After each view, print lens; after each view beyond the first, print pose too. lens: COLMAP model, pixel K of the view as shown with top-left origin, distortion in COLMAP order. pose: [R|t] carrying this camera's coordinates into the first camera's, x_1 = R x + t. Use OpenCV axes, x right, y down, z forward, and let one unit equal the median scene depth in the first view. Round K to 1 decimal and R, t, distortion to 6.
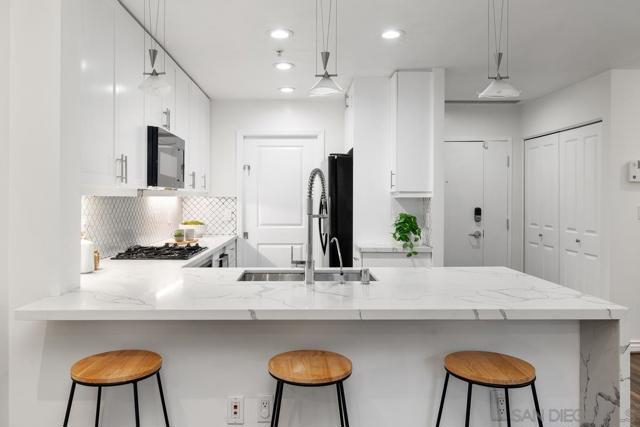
lens RADIAL K [[471.1, 0, 320.0], [0, 471.1, 213.5], [0, 0, 1]] dist [-0.001523, -0.000251]
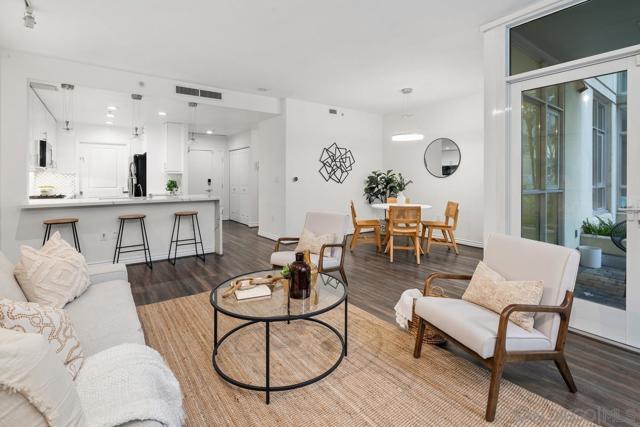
lens RADIAL K [[297.8, 0, 335.0], [0, 297.8, 177.1], [0, 0, 1]] dist [-0.000682, -0.000197]
pose [[0.804839, -0.000183, 0.593493, -0.053821], [0.022387, 0.999298, -0.030052, 0.050456], [-0.593071, 0.037474, 0.804278, -0.750961]]
